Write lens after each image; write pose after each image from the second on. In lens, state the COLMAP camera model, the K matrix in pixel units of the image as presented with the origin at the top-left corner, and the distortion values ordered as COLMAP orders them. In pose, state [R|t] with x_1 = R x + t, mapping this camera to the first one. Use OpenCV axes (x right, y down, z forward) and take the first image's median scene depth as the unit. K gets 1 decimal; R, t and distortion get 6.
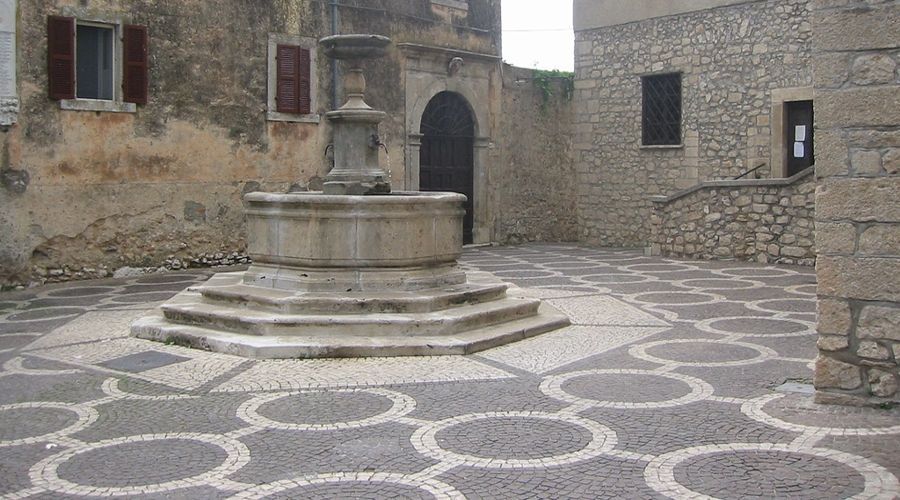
lens RADIAL K [[1461.5, 0, 450.0], [0, 1461.5, 250.0], [0, 0, 1]] dist [-0.144179, 0.092372]
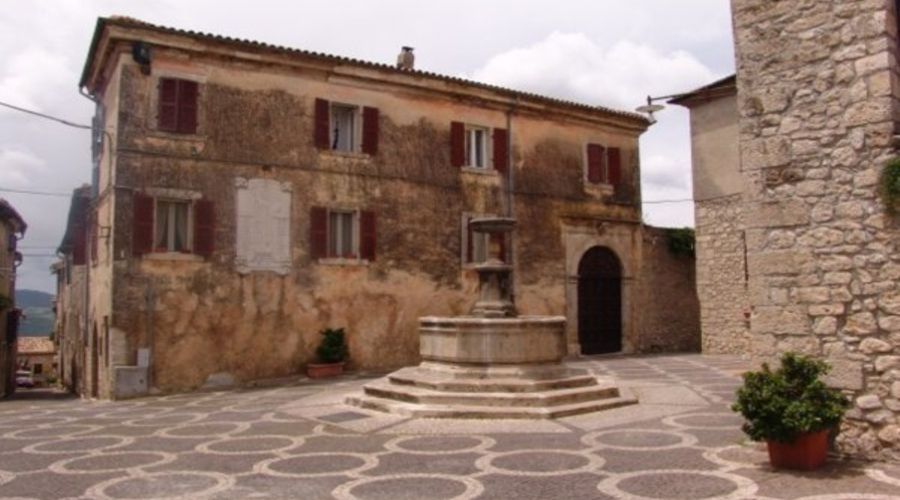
lens RADIAL K [[1197.4, 0, 450.0], [0, 1197.4, 250.0], [0, 0, 1]] dist [-0.201938, 0.011951]
pose [[0.974677, -0.012425, -0.223271, 0.157682], [-0.008276, 0.995766, -0.091546, 0.006612], [0.223464, 0.091076, 0.970448, -0.240322]]
